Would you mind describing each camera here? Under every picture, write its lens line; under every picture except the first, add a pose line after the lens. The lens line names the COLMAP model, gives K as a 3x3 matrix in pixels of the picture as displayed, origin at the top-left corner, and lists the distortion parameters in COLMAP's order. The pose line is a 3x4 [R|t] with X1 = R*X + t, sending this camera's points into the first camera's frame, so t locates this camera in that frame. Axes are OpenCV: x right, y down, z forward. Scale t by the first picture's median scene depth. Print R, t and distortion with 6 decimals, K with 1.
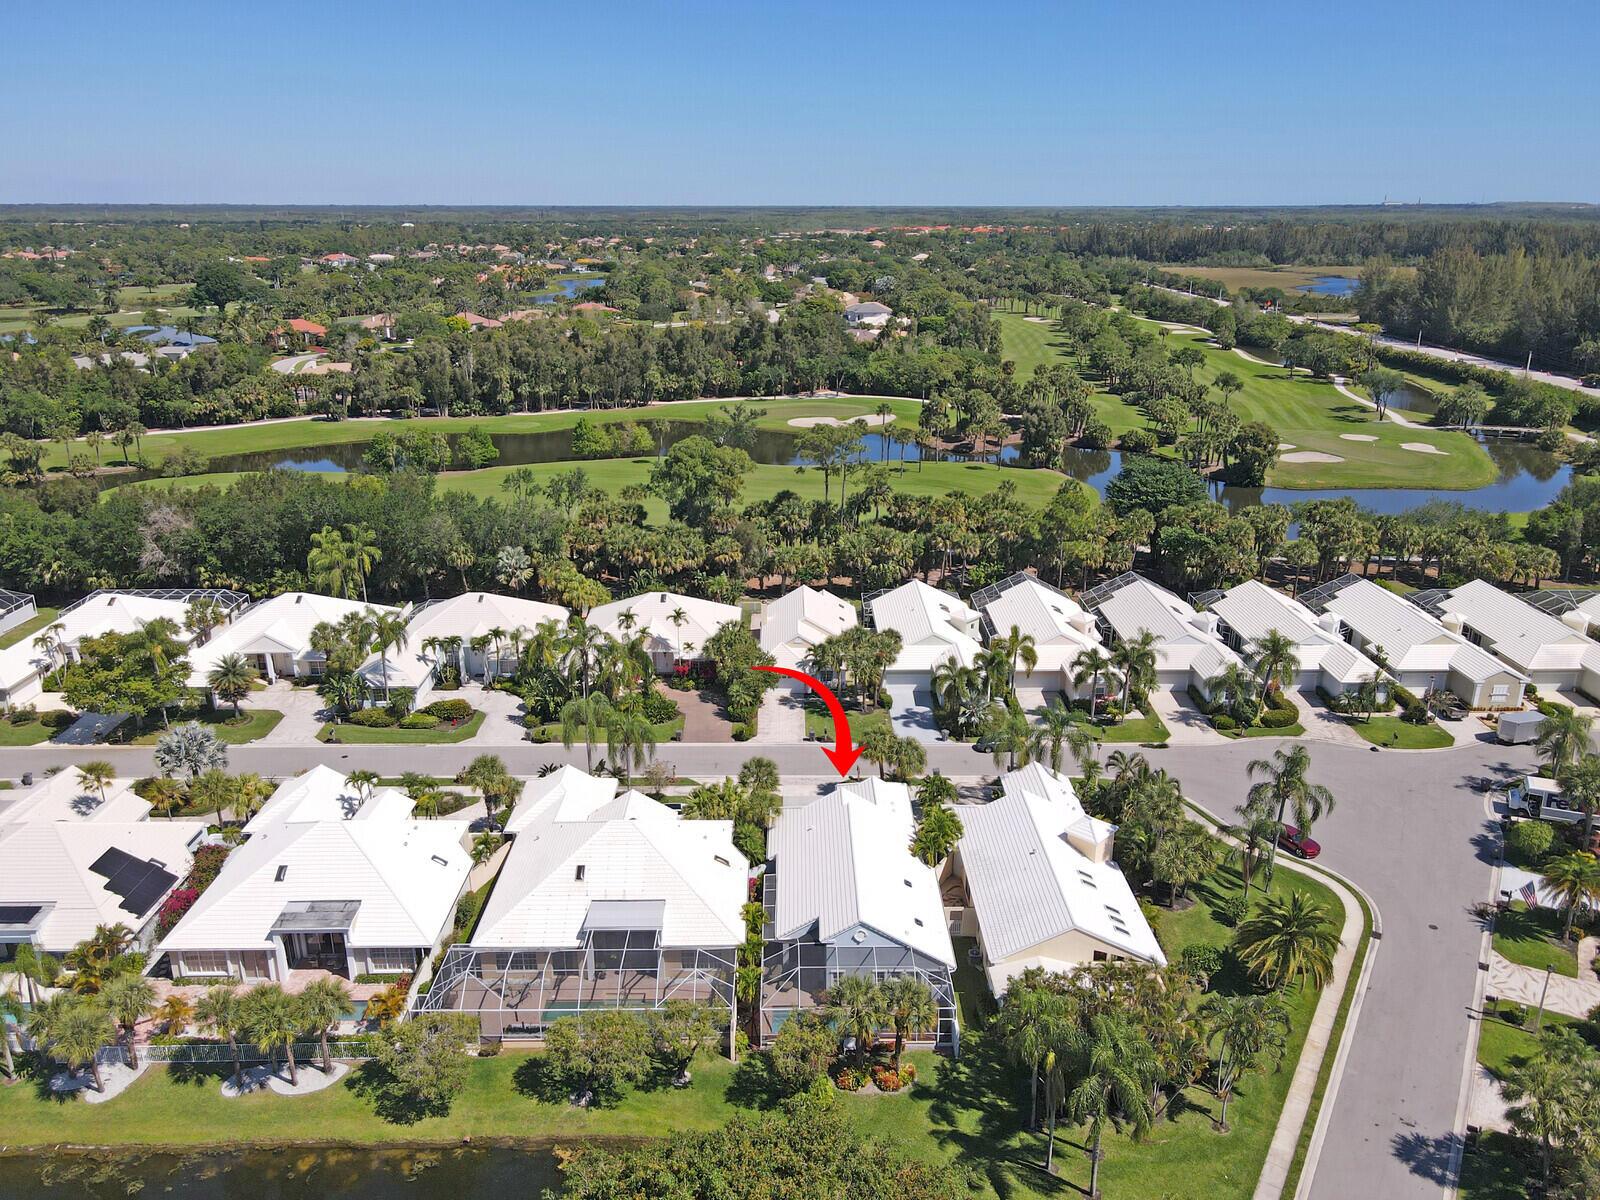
lens RADIAL K [[1173.2, 0, 800.0], [0, 1173.2, 600.0], [0, 0, 1]] dist [-0.004630, 0.032194]
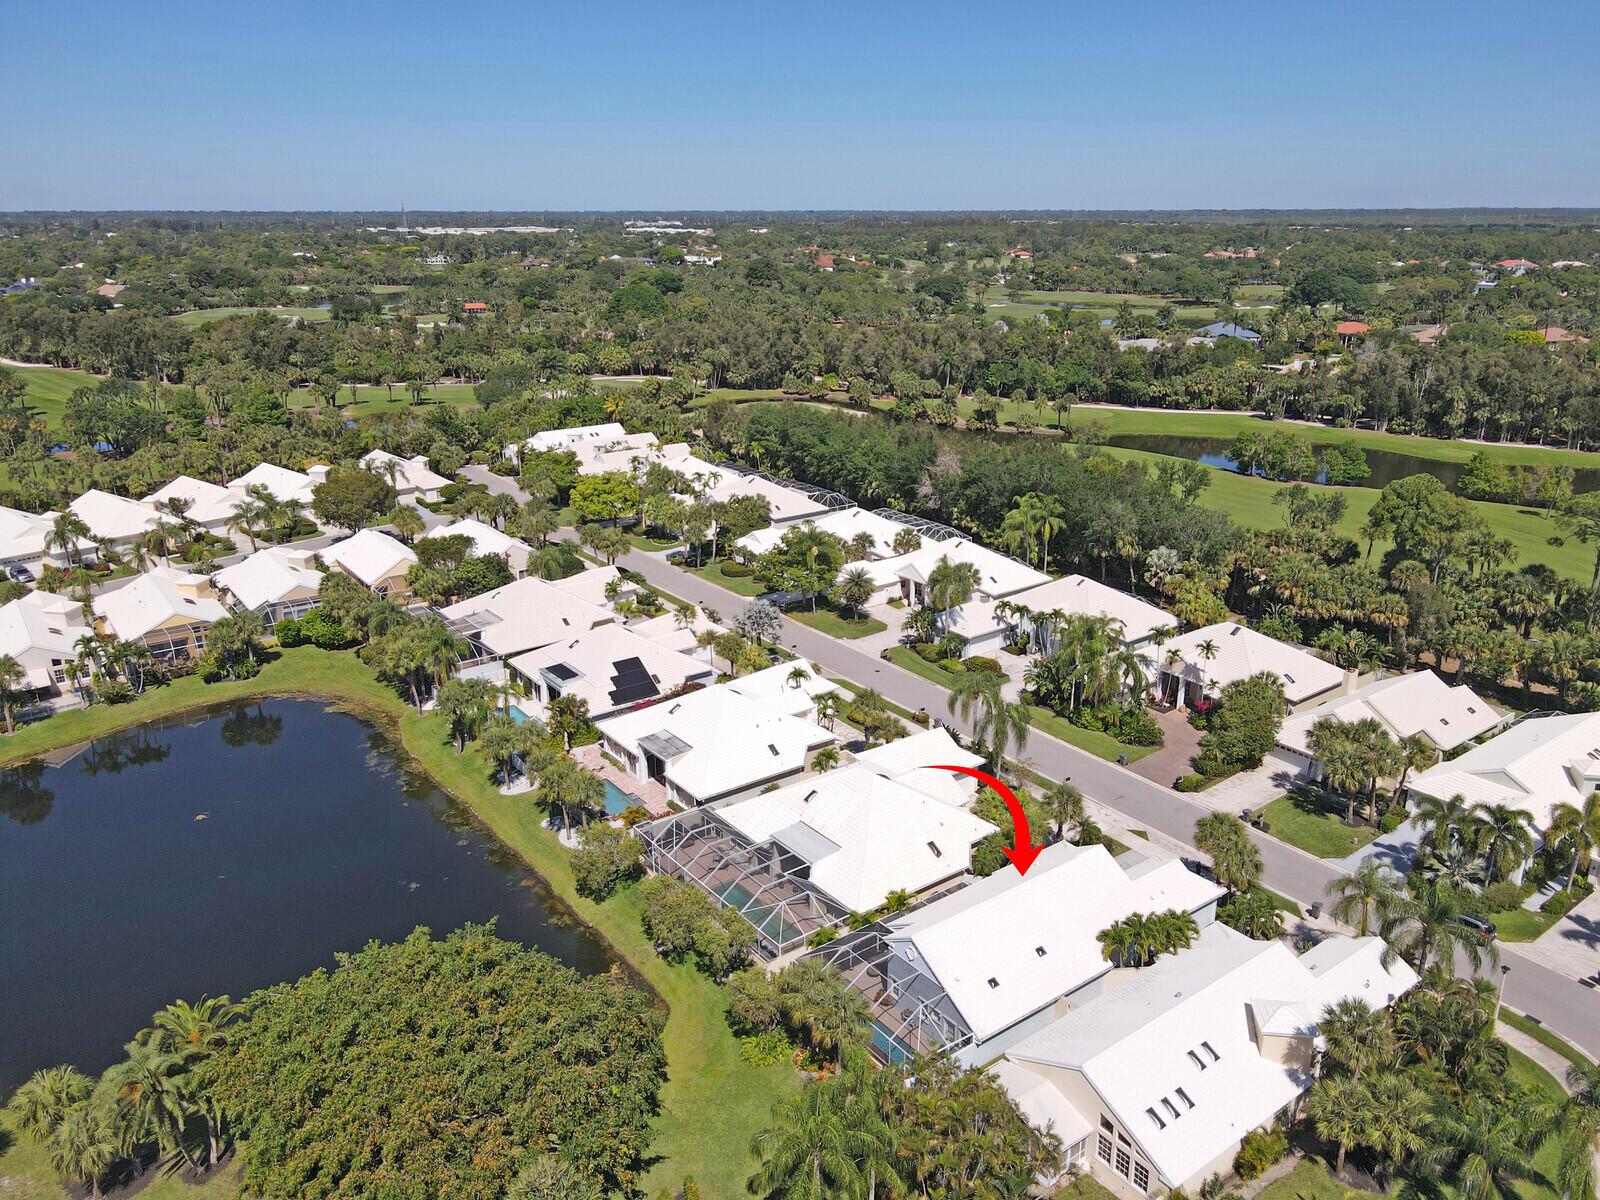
lens RADIAL K [[1173.2, 0, 800.0], [0, 1173.2, 600.0], [0, 0, 1]] dist [-0.004630, 0.032194]
pose [[0.588509, 0.254916, -0.767251, 0.416296], [-0.257660, 0.958646, 0.120872, -0.052507], [0.766334, 0.126556, 0.629853, 0.184121]]
